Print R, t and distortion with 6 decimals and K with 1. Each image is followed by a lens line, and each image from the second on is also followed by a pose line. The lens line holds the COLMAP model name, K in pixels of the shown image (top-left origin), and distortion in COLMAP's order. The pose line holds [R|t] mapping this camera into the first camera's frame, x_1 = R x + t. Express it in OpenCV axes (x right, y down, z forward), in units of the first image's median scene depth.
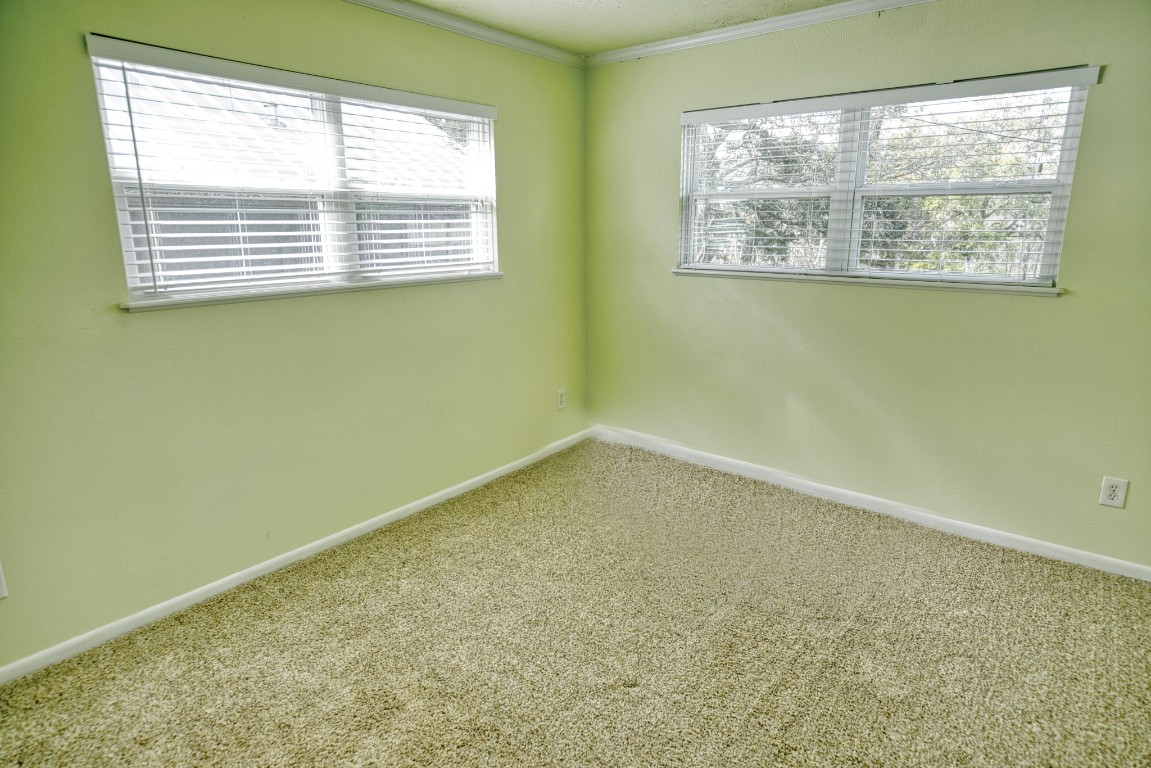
lens RADIAL K [[655.8, 0, 573.3], [0, 655.8, 385.7], [0, 0, 1]] dist [-0.031741, 0.024577]
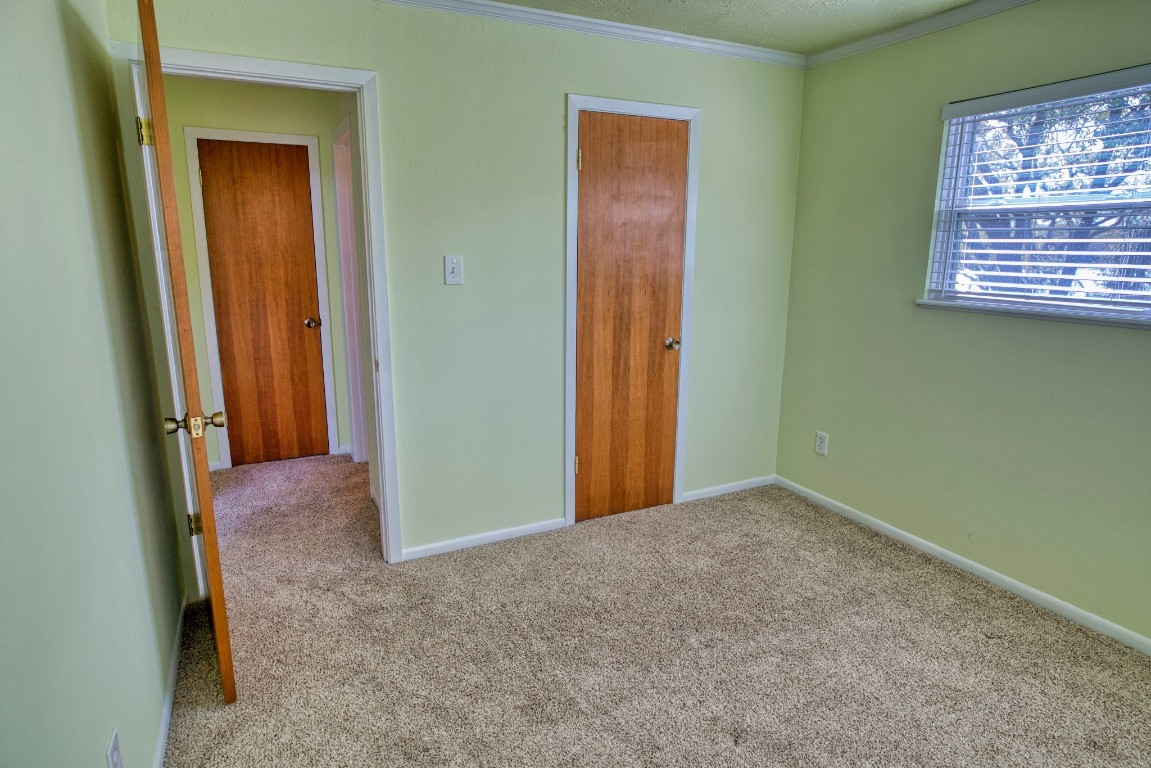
lens RADIAL K [[655.8, 0, 573.3], [0, 655.8, 385.7], [0, 0, 1]] dist [-0.031741, 0.024577]
pose [[-0.426322, 0.195503, -0.883192, 0.783261], [-0.217368, 0.925615, 0.309818, -0.207400], [0.878066, 0.324060, -0.352114, 0.830423]]
